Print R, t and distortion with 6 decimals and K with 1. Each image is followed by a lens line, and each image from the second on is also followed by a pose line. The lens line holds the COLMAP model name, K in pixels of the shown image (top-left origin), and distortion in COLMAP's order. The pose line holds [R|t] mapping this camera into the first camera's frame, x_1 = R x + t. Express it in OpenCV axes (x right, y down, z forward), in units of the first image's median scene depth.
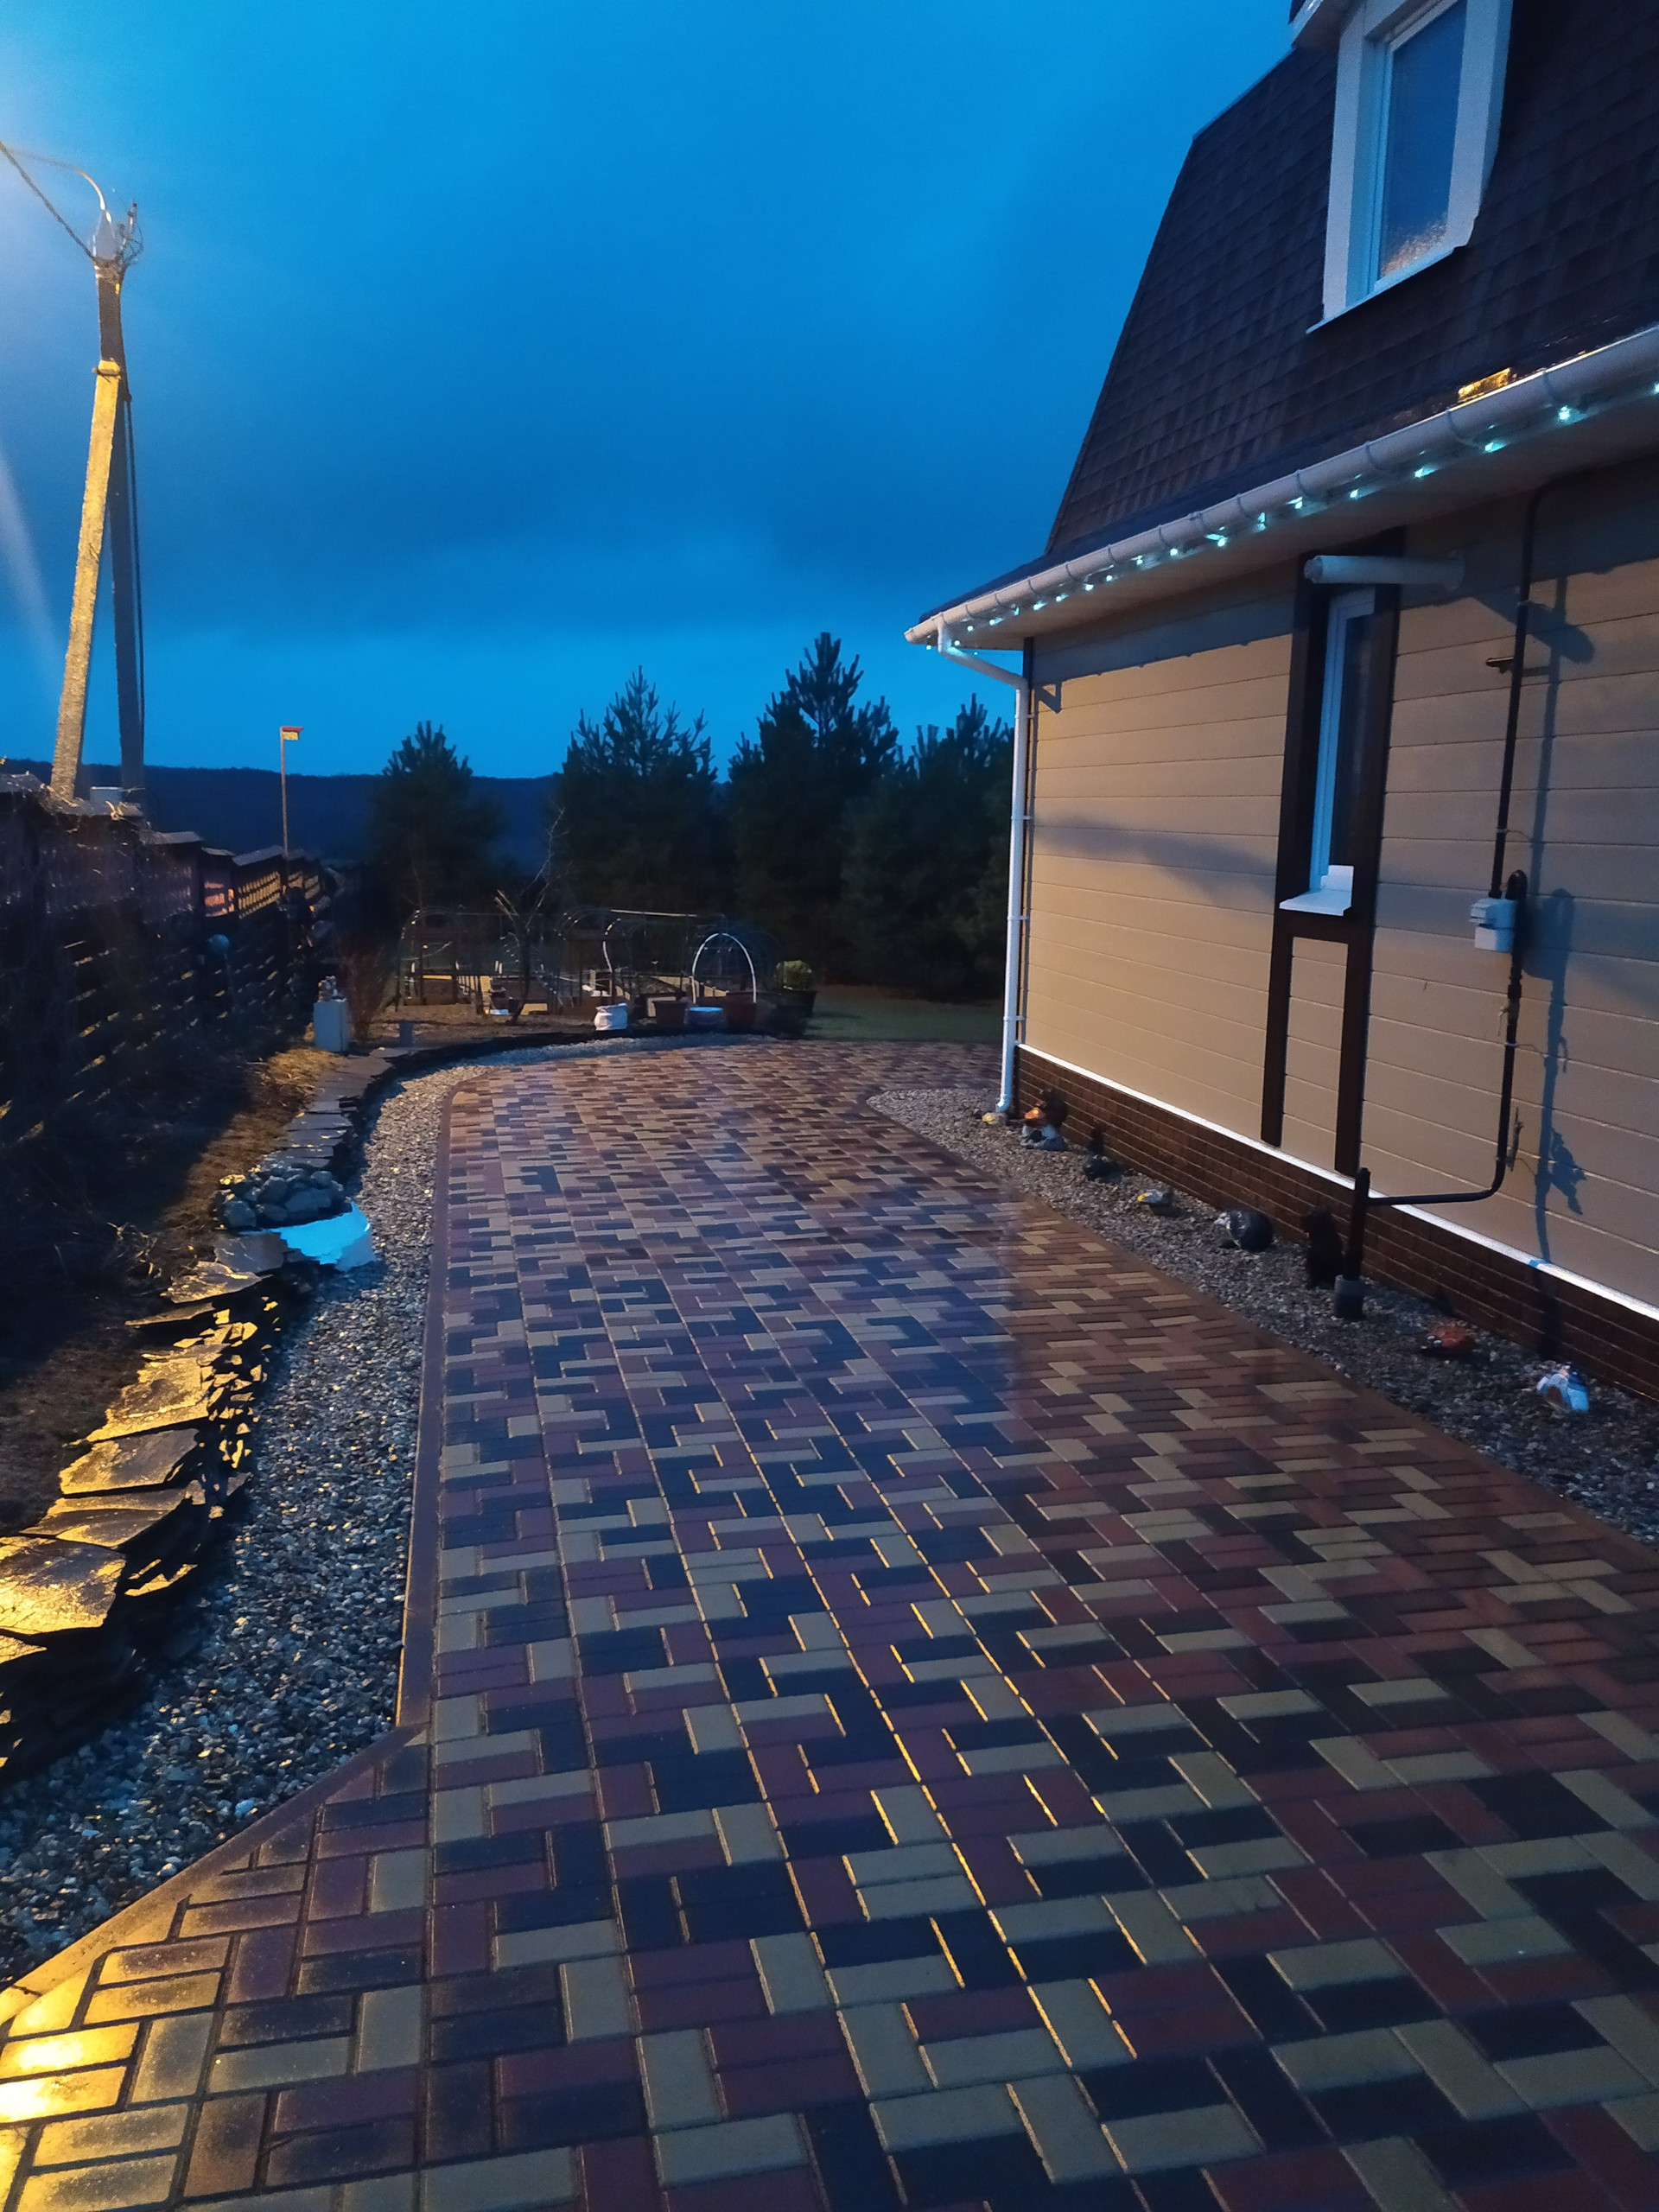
lens RADIAL K [[1657.0, 0, 829.5], [0, 1657.0, 1106.0], [0, 0, 1]] dist [0.062309, -0.051553]
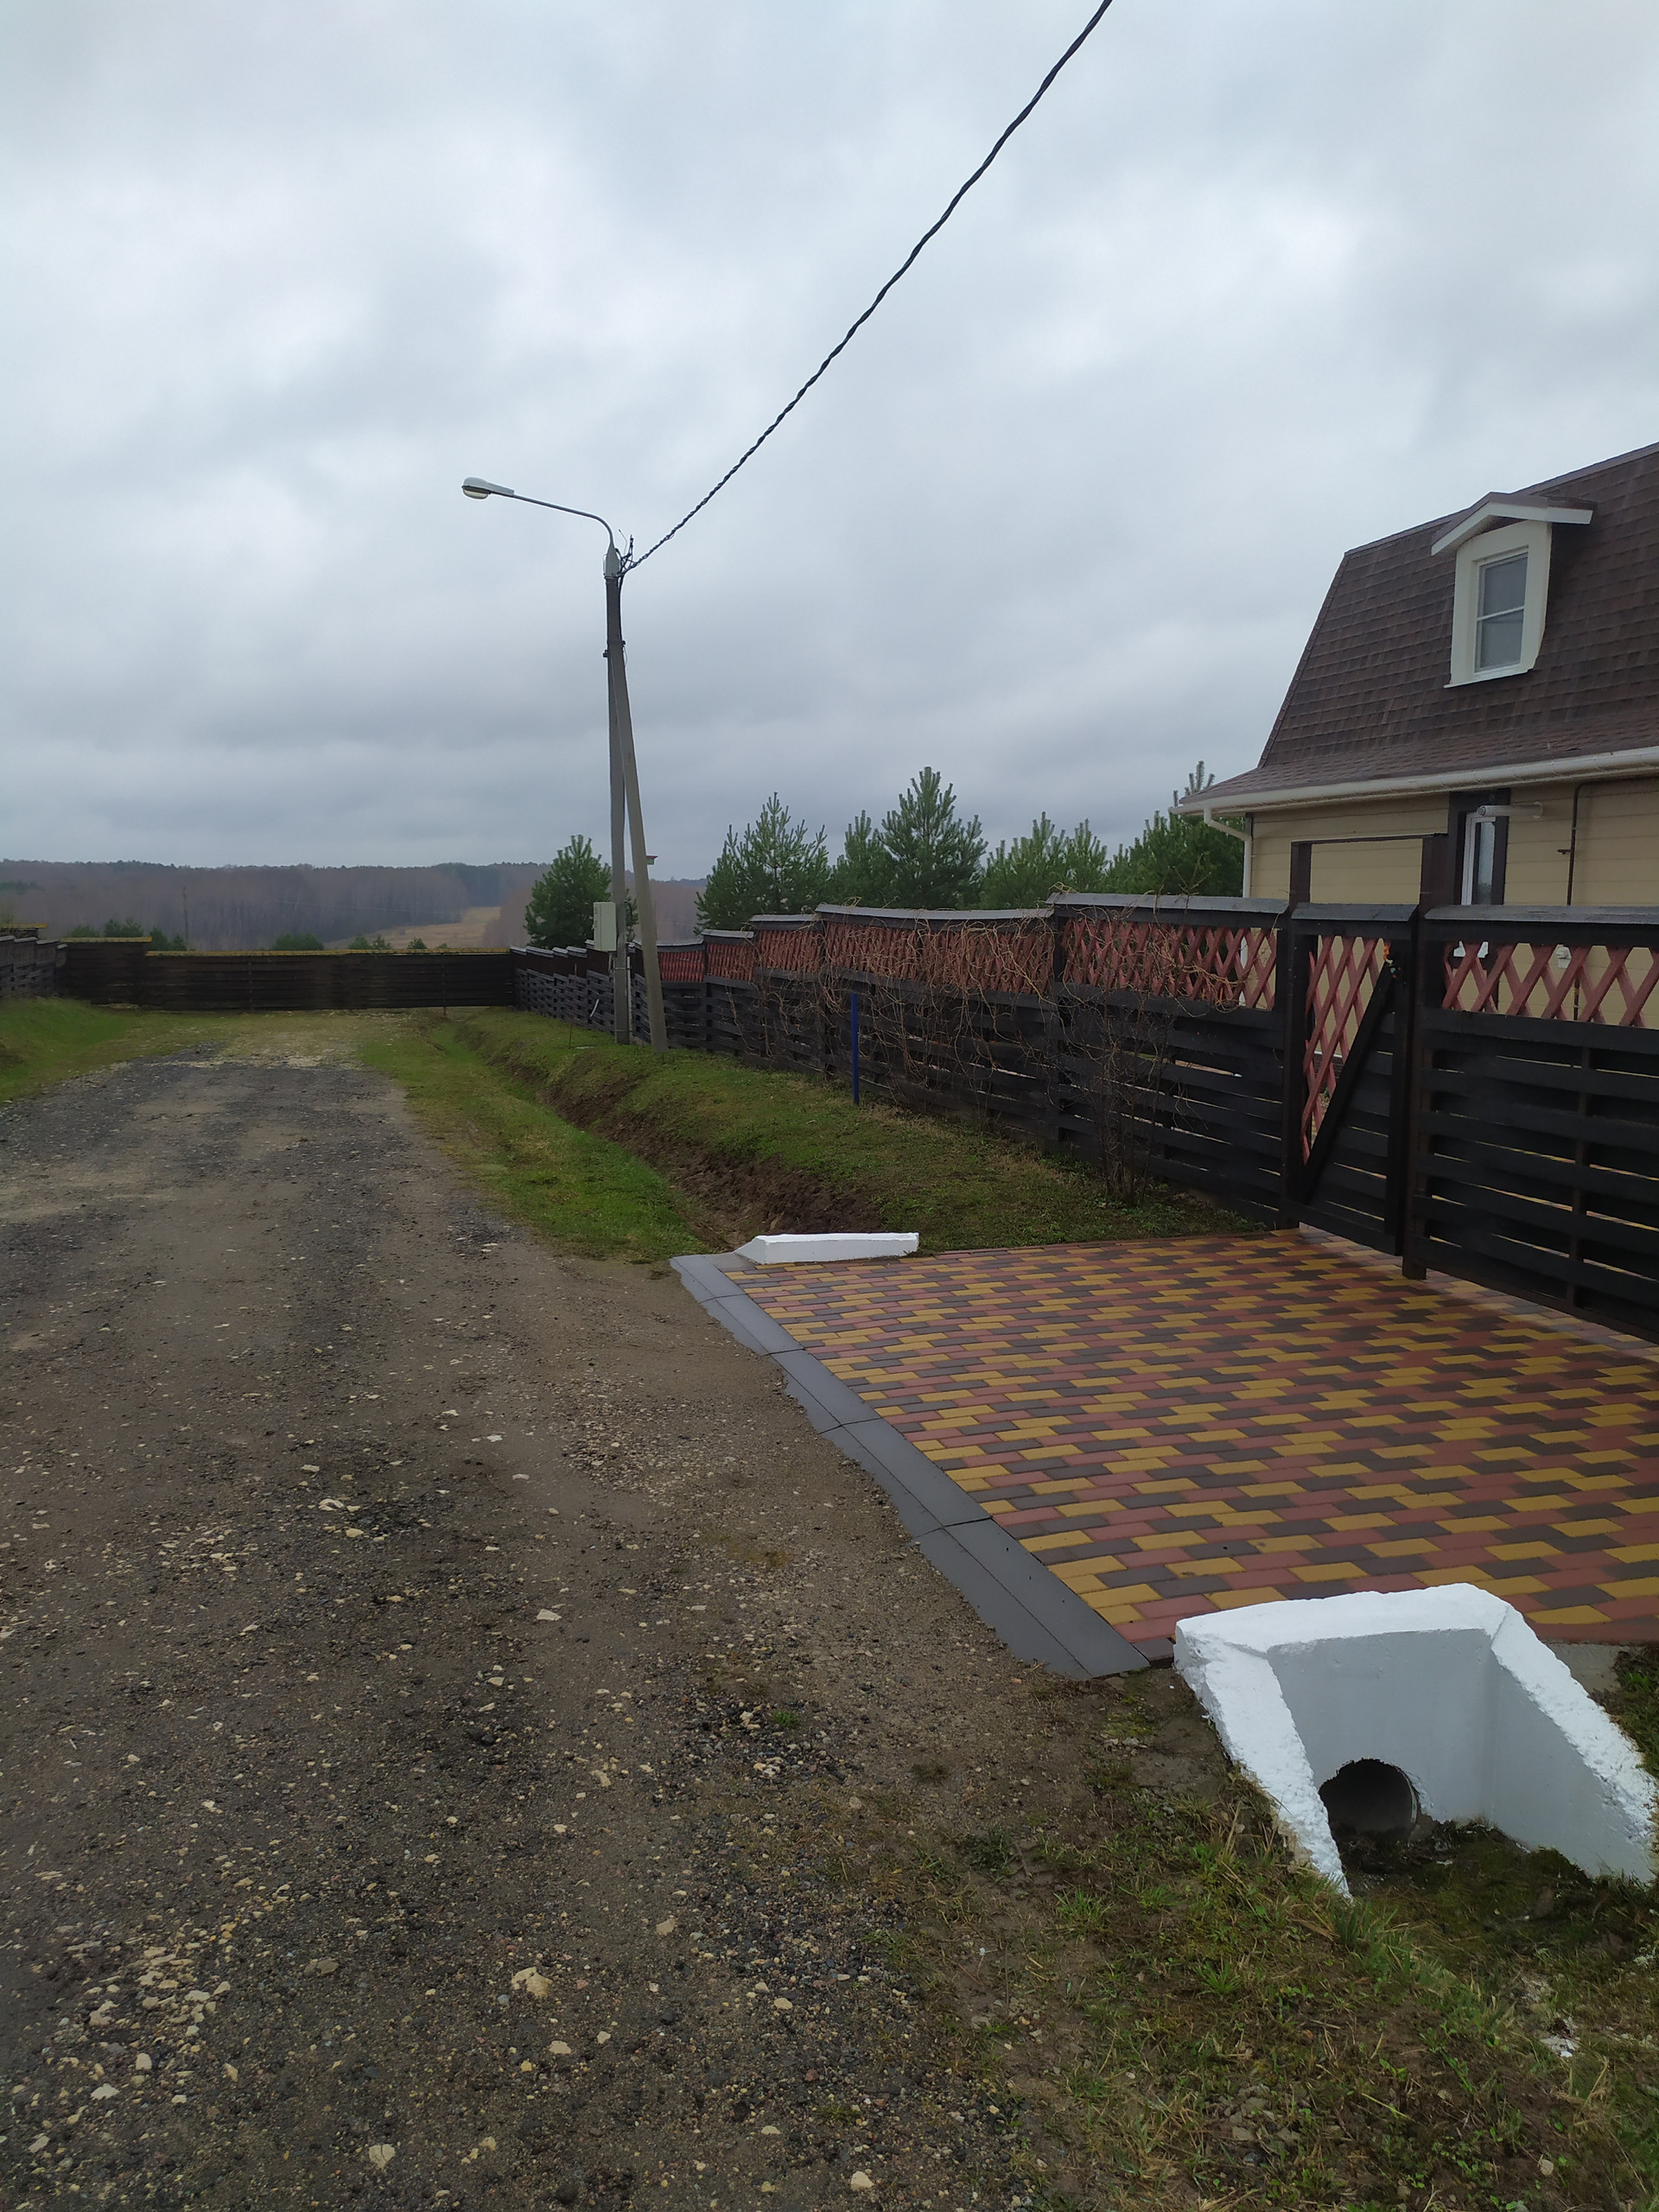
lens RADIAL K [[1657.0, 0, 829.5], [0, 1657.0, 1106.0], [0, 0, 1]] dist [0.062309, -0.051553]
pose [[0.996706, -0.033113, 0.074028, -0.185710], [0.036440, 0.998365, -0.044043, 0.038226], [-0.072449, 0.046596, 0.996283, -0.289407]]
